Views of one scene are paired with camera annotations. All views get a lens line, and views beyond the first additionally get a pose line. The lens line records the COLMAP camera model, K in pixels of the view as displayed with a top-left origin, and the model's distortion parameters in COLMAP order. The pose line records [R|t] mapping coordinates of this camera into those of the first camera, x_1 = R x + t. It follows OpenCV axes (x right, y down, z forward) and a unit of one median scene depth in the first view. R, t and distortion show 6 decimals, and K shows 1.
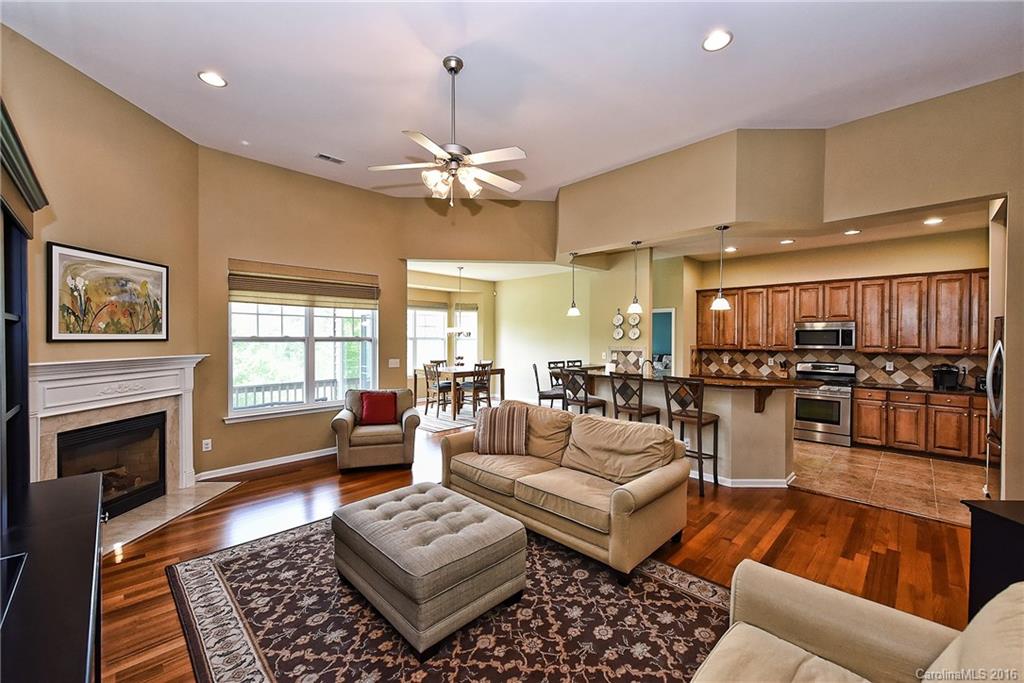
lens RADIAL K [[414.5, 0, 513.4], [0, 414.5, 337.3], [0, 0, 1]] dist [0.013502, 0.000188]
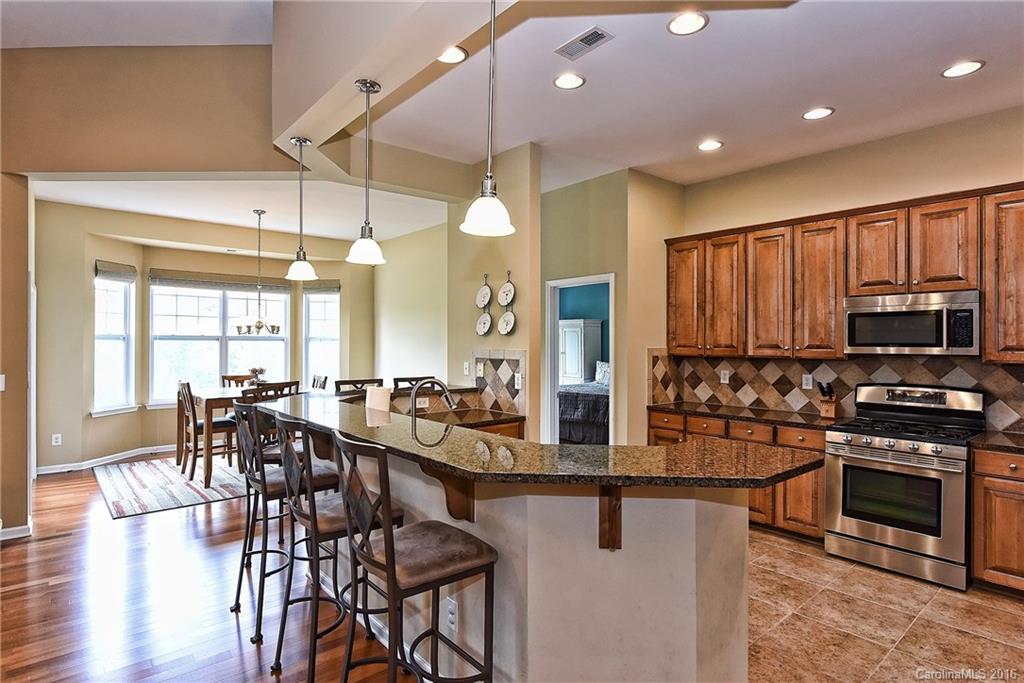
lens RADIAL K [[547.6, 0, 511.2], [0, 547.6, 336.7], [0, 0, 1]] dist [0.007333, 0.000159]
pose [[0.996545, -0.002542, -0.083019, 0.350302], [0.001752, 0.999953, -0.009586, 0.012852], [0.083040, 0.009407, 0.996502, 0.362987]]
